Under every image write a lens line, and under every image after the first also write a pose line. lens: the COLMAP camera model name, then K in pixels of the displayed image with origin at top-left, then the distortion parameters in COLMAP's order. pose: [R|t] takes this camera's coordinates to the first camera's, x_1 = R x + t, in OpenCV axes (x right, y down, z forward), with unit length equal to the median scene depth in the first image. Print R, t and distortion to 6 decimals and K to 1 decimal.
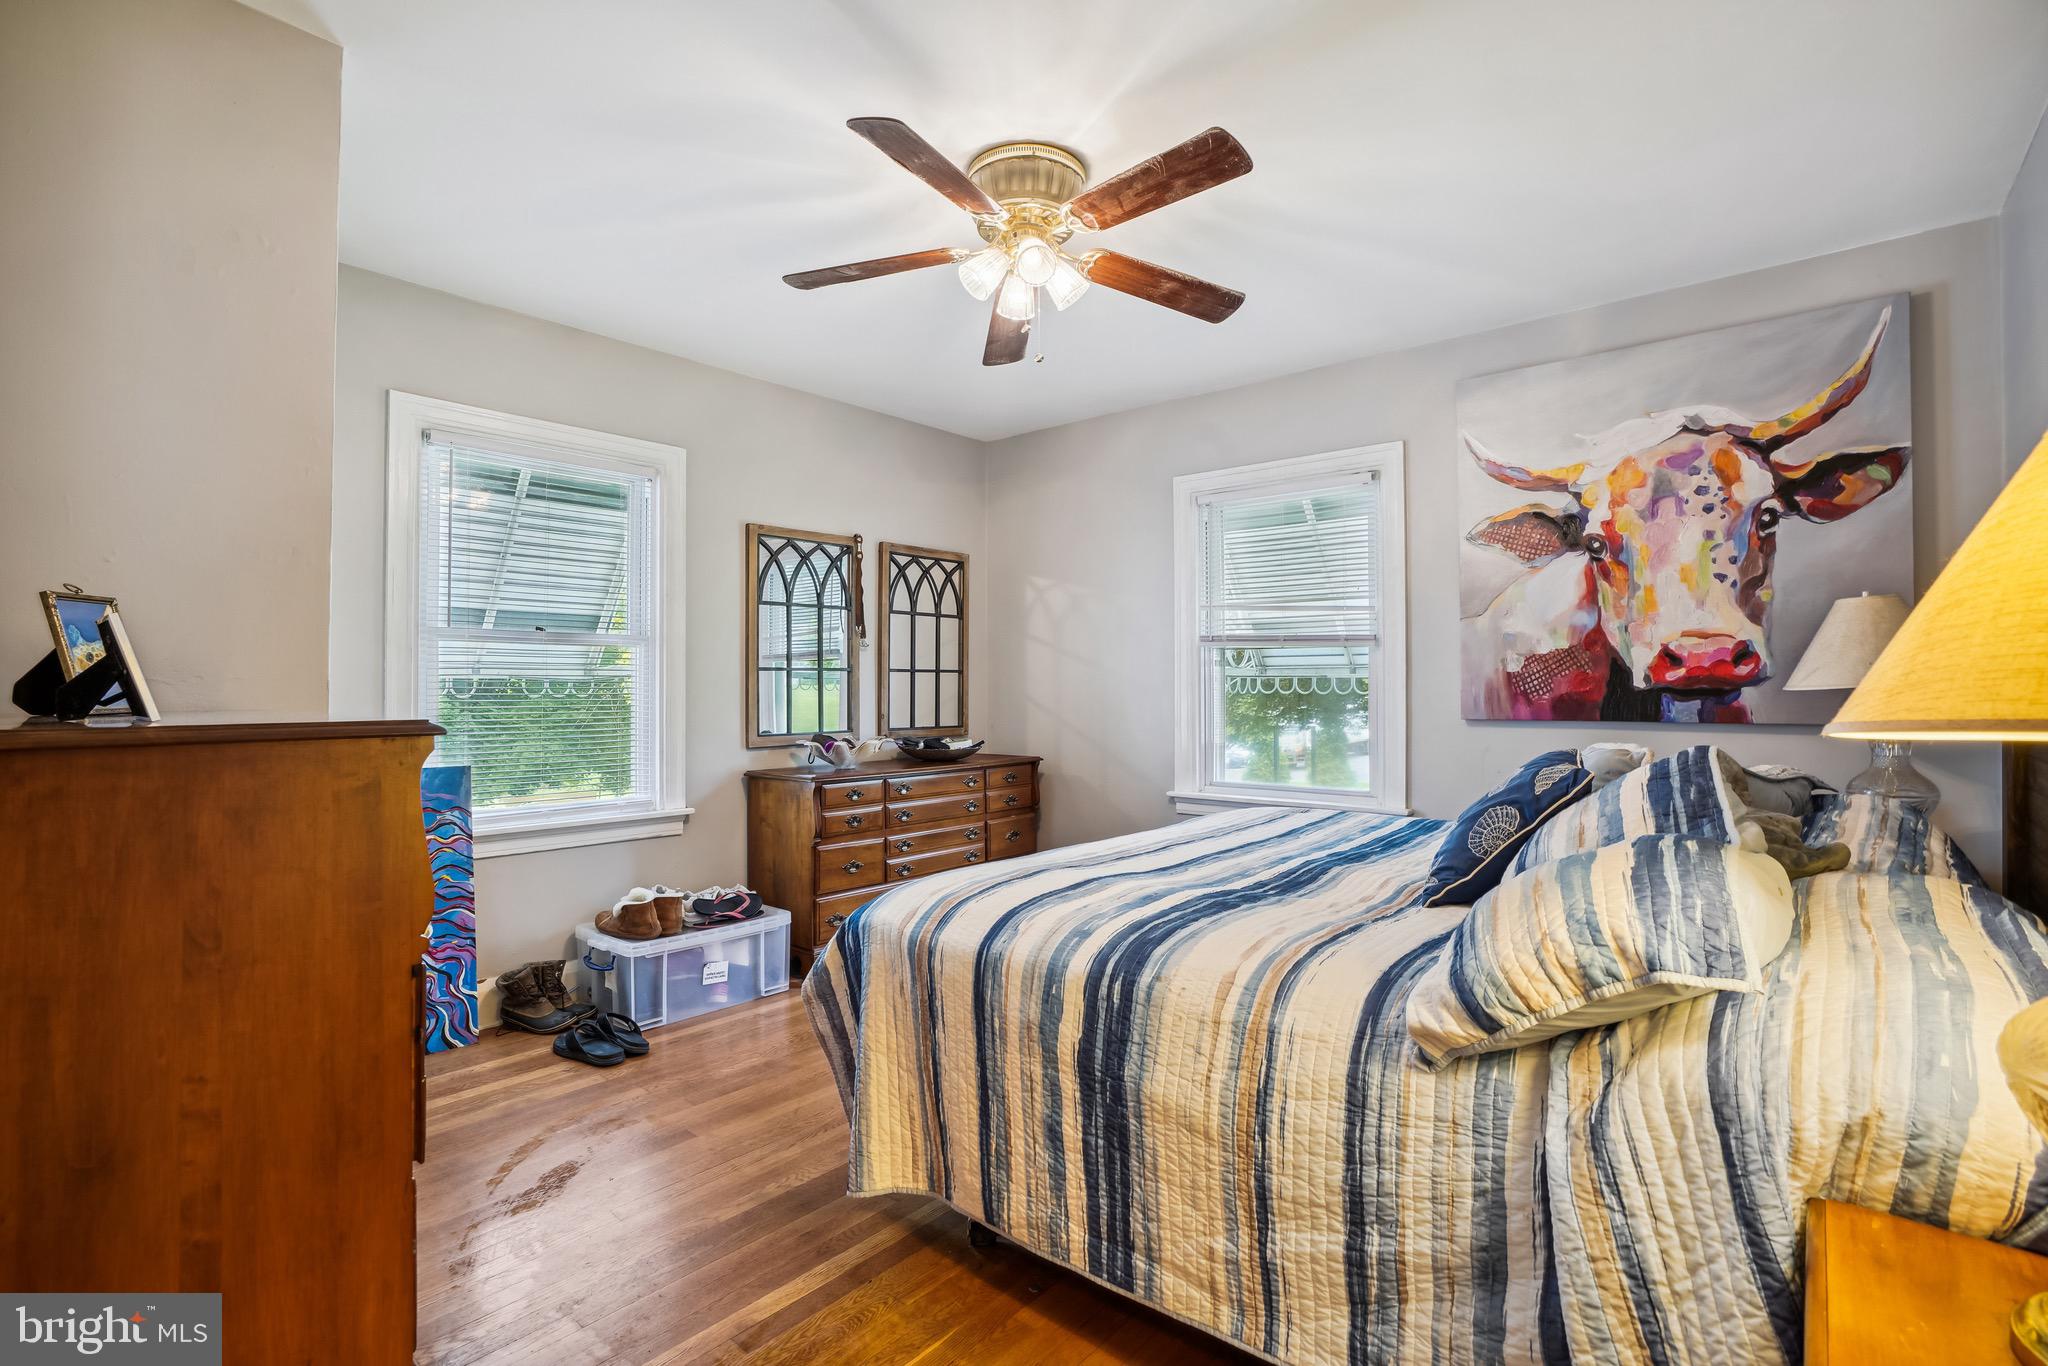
lens RADIAL K [[950.5, 0, 1020.3], [0, 950.5, 681.9], [0, 0, 1]] dist [-0.066818, 0.028420]
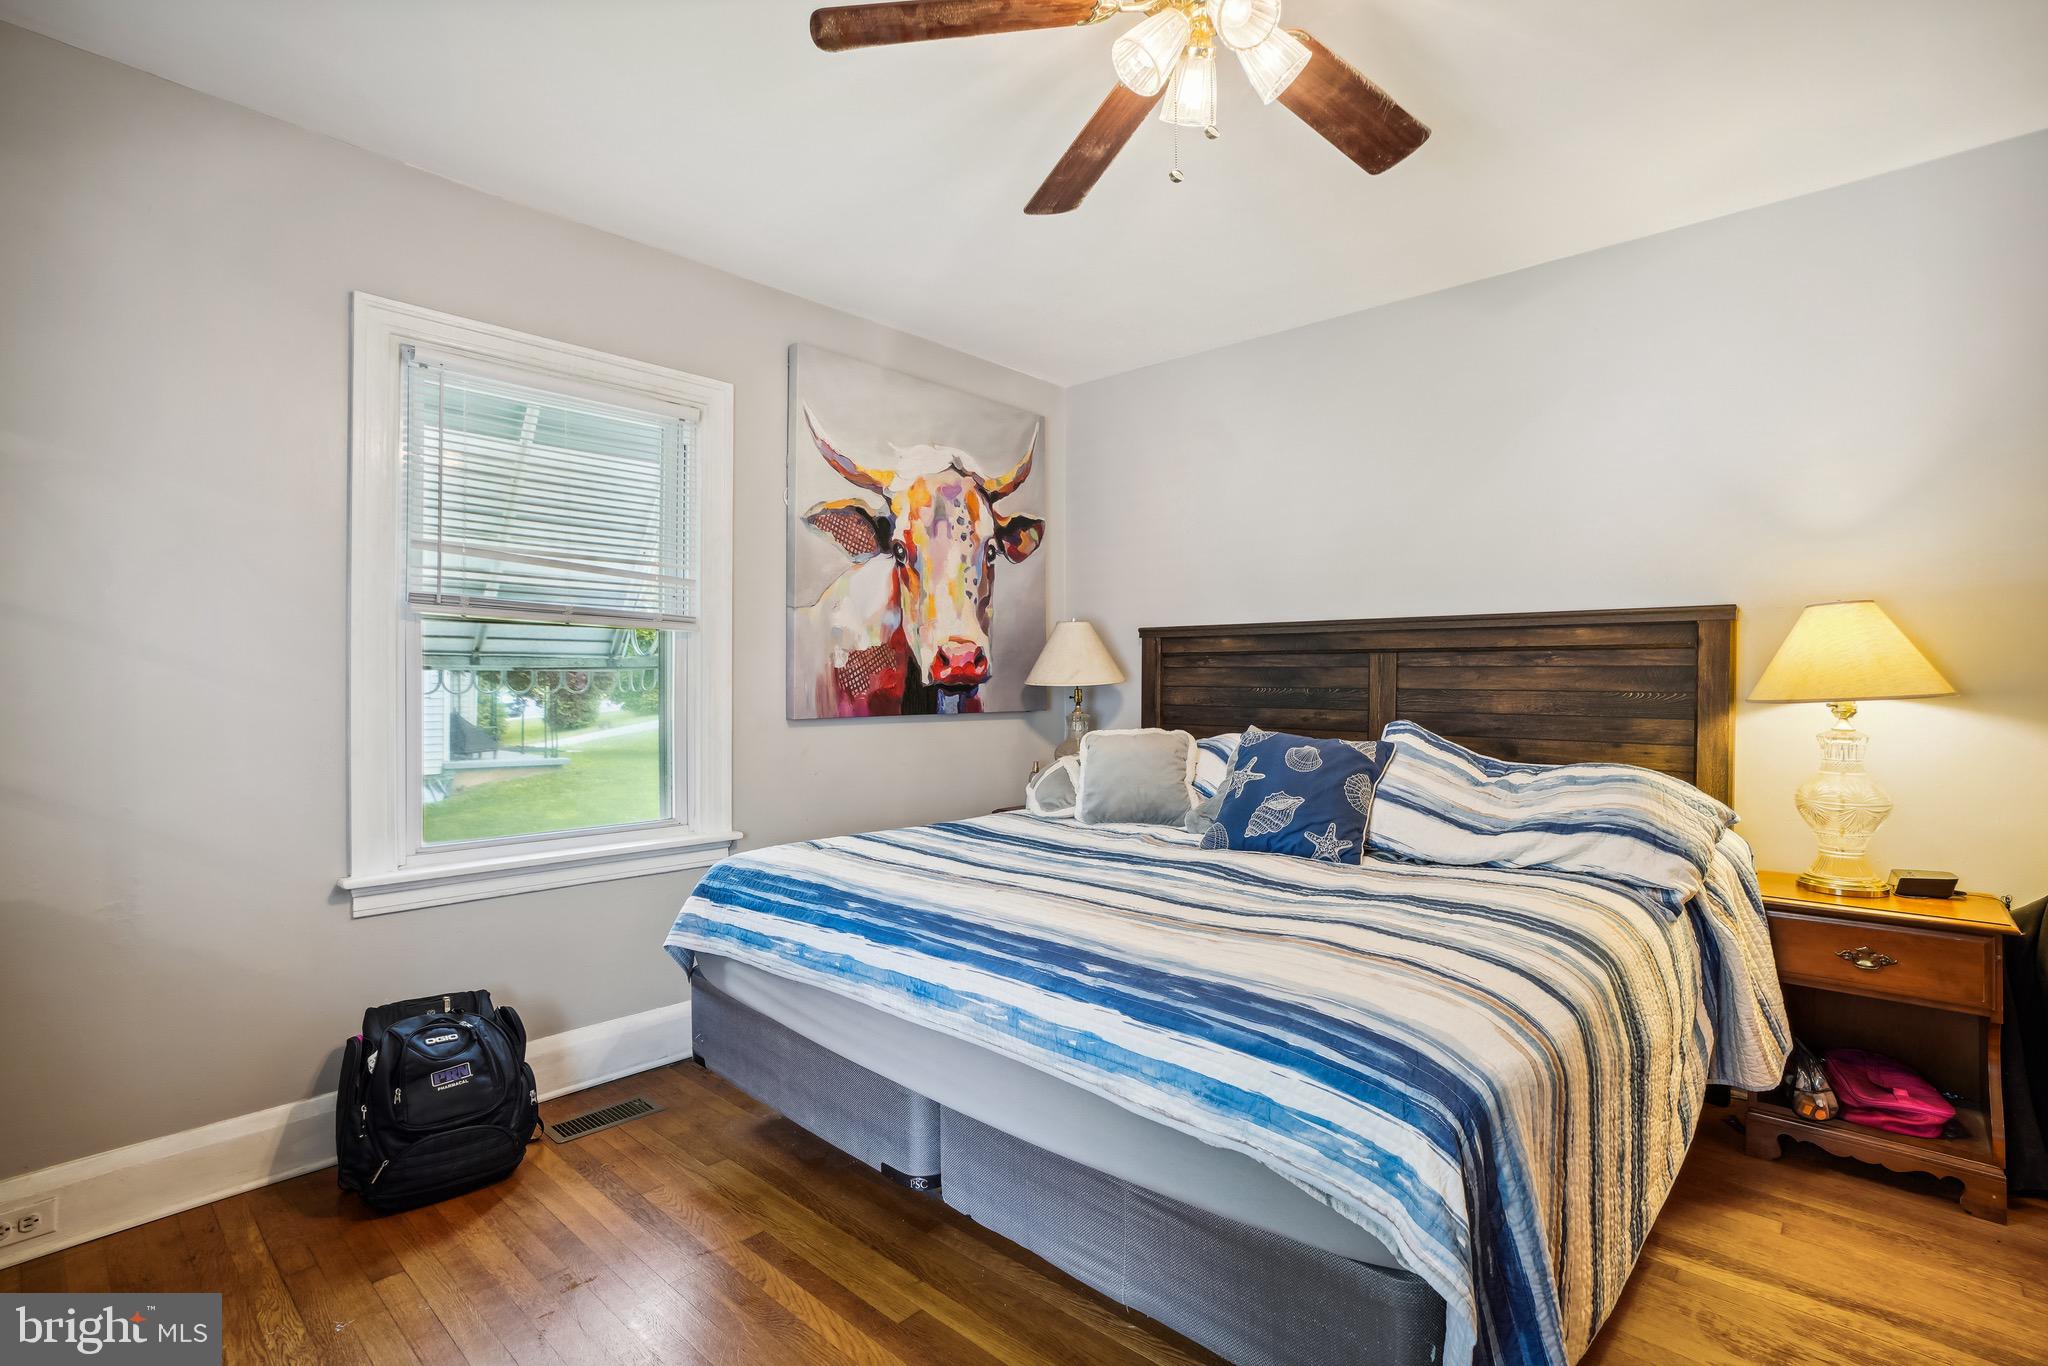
lens RADIAL K [[950.5, 0, 1020.3], [0, 950.5, 681.9], [0, 0, 1]] dist [-0.066818, 0.028420]
pose [[0.032609, 0.005194, 0.999455, -0.482766], [-0.001423, 0.999986, -0.005151, 0.009272], [-0.999467, -0.001254, 0.032616, 0.852996]]
